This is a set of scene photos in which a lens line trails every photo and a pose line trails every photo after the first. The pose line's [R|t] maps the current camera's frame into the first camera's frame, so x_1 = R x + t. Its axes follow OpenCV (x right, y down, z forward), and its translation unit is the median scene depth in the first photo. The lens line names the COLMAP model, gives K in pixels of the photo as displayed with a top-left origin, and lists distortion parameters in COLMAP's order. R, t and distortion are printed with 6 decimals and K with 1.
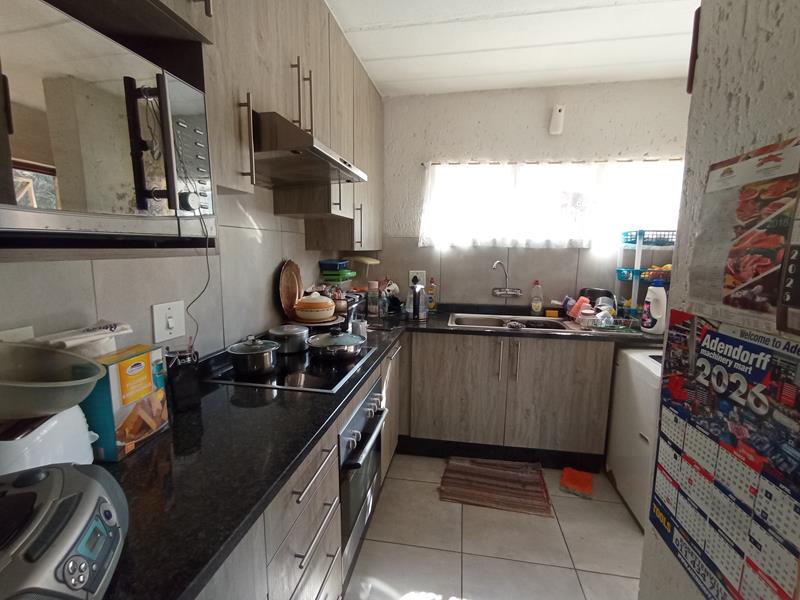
lens RADIAL K [[358.4, 0, 402.4], [0, 358.4, 301.2], [0, 0, 1]] dist [-0.005808, -0.000070]
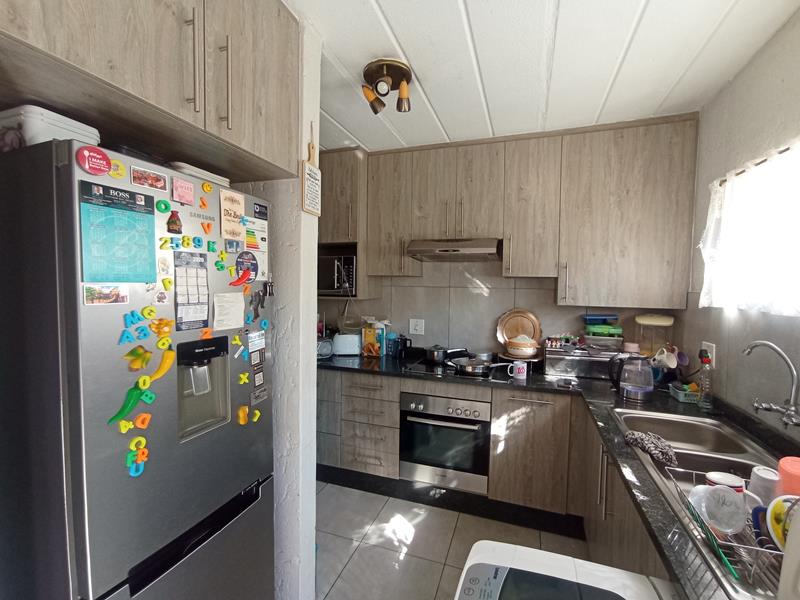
lens RADIAL K [[358.4, 0, 402.4], [0, 358.4, 301.2], [0, 0, 1]] dist [-0.005808, -0.000070]
pose [[-0.156662, 0.039925, -0.986845, 1.205454], [-0.157125, 0.985450, 0.064812, -0.177162], [0.975074, 0.165211, -0.148110, 0.832619]]
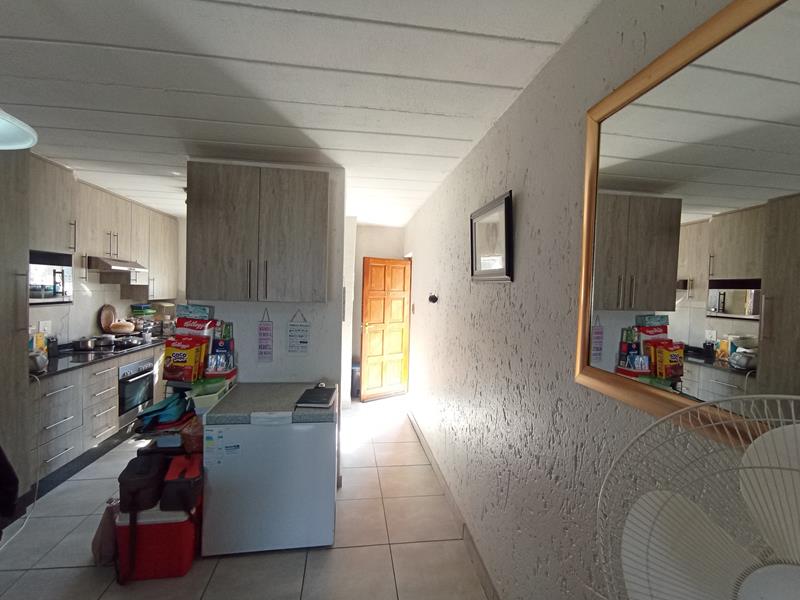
lens RADIAL K [[358.4, 0, 402.4], [0, 358.4, 301.2], [0, 0, 1]] dist [-0.005808, -0.000070]
pose [[0.952202, 0.005433, 0.305422, 0.735519], [0.029011, 0.993714, -0.108126, 0.152300], [-0.304090, 0.111818, 0.946058, -1.614219]]
